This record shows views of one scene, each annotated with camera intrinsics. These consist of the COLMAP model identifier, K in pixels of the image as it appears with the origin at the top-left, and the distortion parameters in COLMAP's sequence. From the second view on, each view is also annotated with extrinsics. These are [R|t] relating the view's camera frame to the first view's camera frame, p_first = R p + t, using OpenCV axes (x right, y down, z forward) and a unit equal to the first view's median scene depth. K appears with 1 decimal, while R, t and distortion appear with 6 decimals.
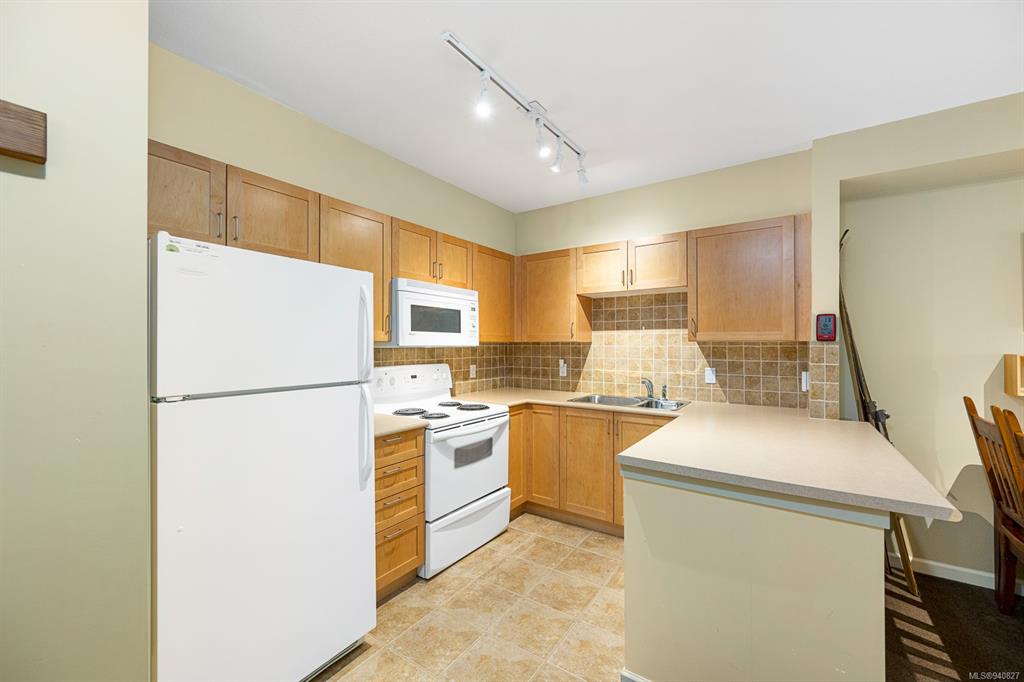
lens RADIAL K [[404.9, 0, 508.8], [0, 404.9, 341.4], [0, 0, 1]] dist [-0.001723, -0.000118]
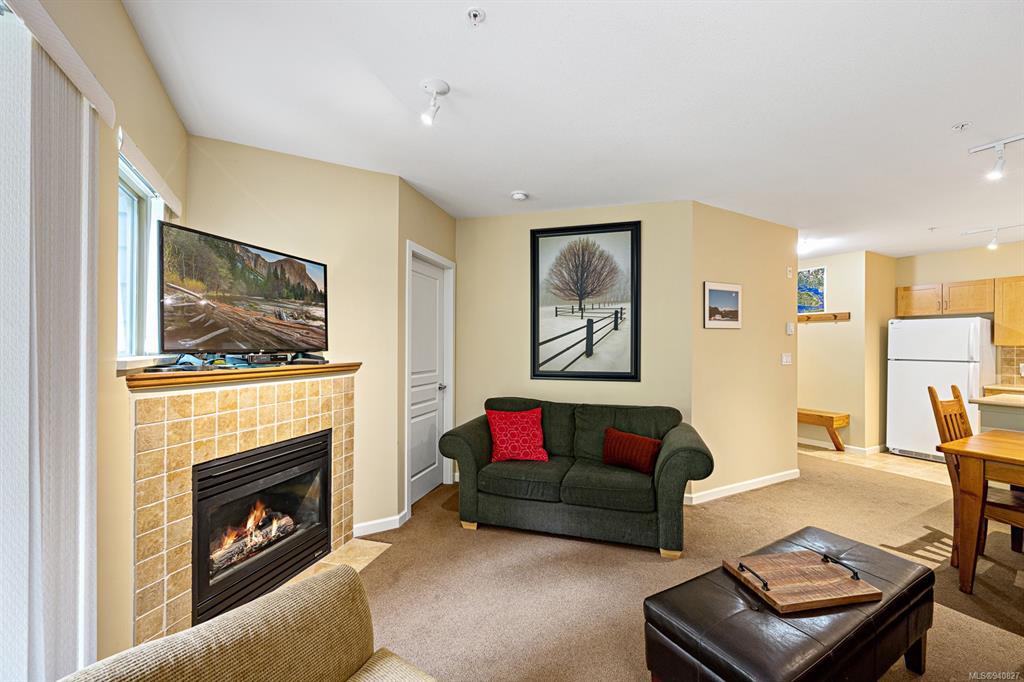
lens RADIAL K [[403.4, 0, 512.0], [0, 403.4, 341.0], [0, 0, 1]] dist [-0.001619, 0.000389]
pose [[-0.447197, -0.015228, -0.894306, 1.838958], [-0.005041, 0.999882, -0.014505, 0.013487], [0.894421, -0.001979, -0.447221, -0.247898]]
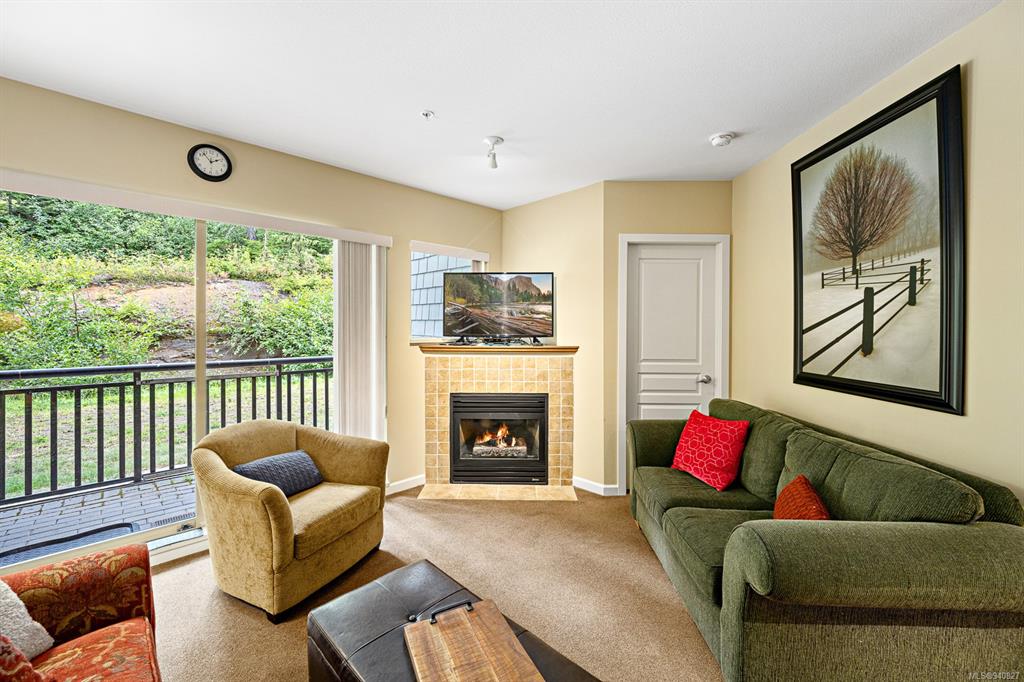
lens RADIAL K [[409.6, 0, 515.0], [0, 409.6, 327.7], [0, 0, 1]] dist [-0.003071, -0.000189]
pose [[-0.982250, -0.004543, 0.187521, 1.131030], [-0.004758, 0.999988, -0.000697, -0.000079], [-0.187516, -0.001577, -0.982260, 0.191512]]
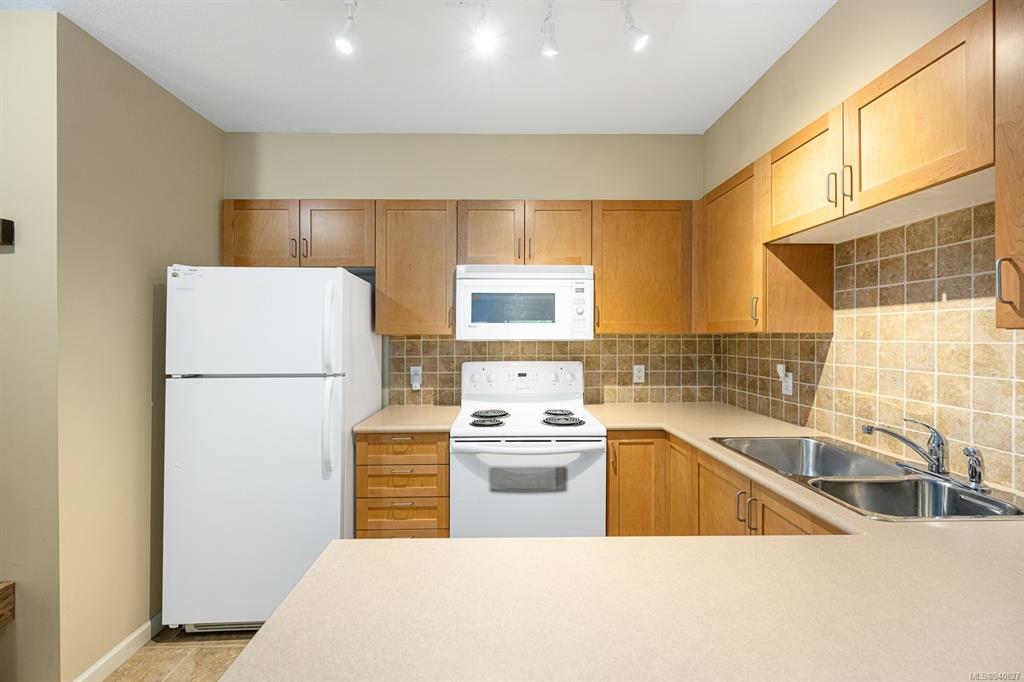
lens RADIAL K [[412.7, 0, 503.3], [0, 412.7, 338.3], [0, 0, 1]] dist [-0.001446, -0.000350]
pose [[0.583952, 0.002822, -0.811783, 0.442375], [0.009204, 0.999907, 0.010096, -0.000289], [0.811736, -0.013368, 0.583872, 0.437391]]
